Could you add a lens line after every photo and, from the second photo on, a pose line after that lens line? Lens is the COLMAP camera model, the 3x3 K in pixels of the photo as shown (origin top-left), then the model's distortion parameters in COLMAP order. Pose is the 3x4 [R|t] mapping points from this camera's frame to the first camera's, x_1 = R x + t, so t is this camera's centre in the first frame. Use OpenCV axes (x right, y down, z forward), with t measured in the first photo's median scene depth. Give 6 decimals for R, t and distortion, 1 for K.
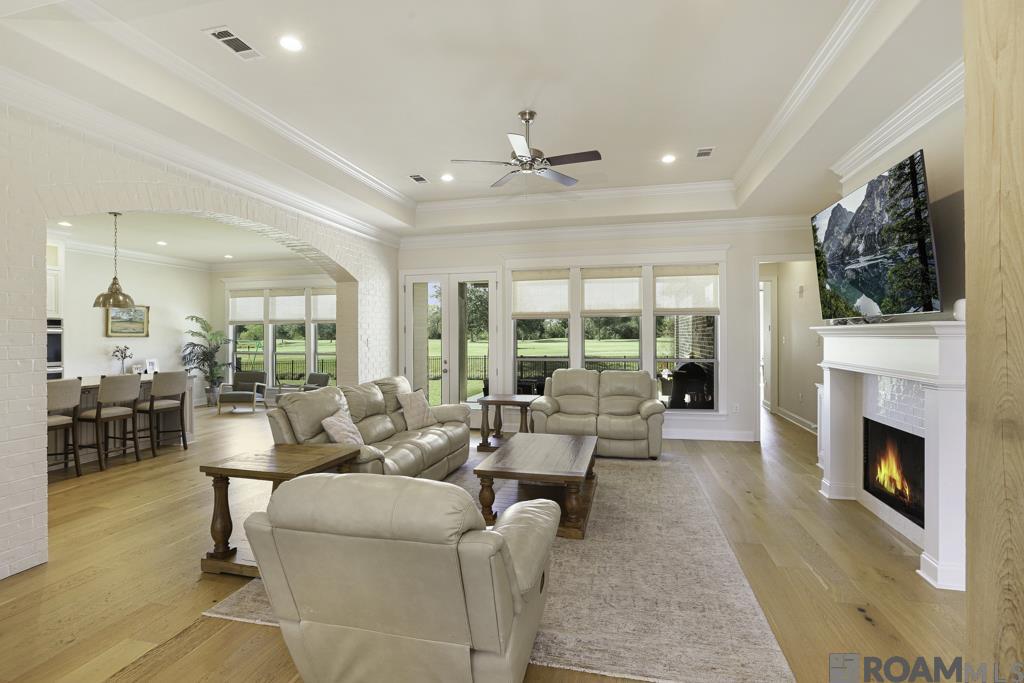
lens RADIAL K [[480.7, 0, 514.1], [0, 480.7, 335.8], [0, 0, 1]] dist [-0.032978, 0.011769]
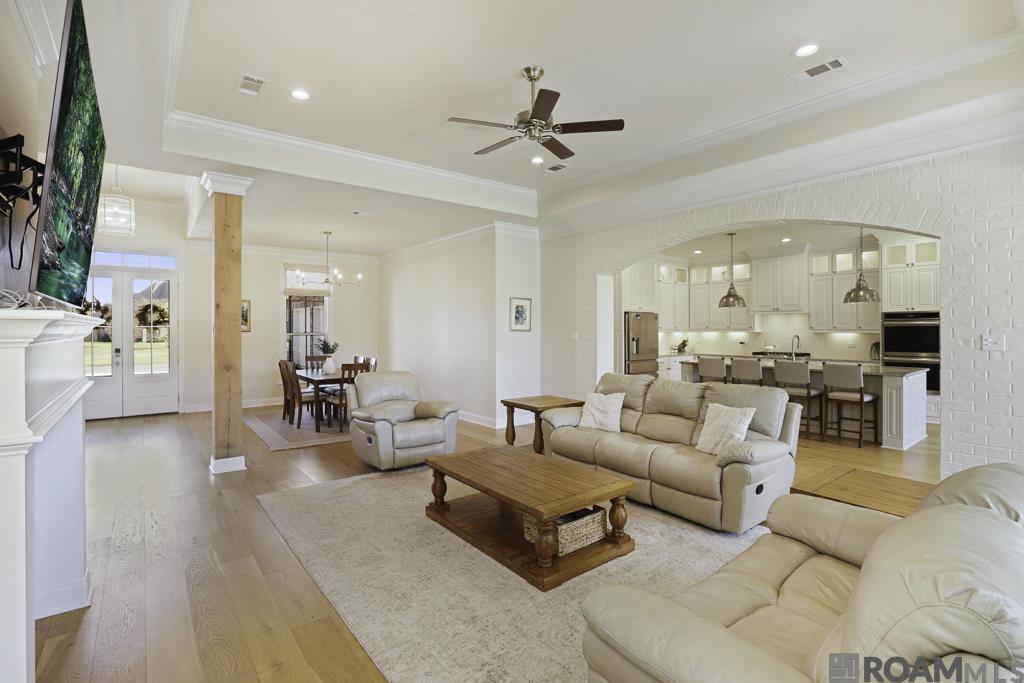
lens RADIAL K [[480.7, 0, 502.6], [0, 480.7, 317.8], [0, 0, 1]] dist [-0.032978, 0.011769]
pose [[-0.626456, -0.013221, -0.779345, 0.446505], [0.002468, 0.999817, -0.018945, -0.004798], [0.779453, -0.013792, -0.626309, 0.912187]]
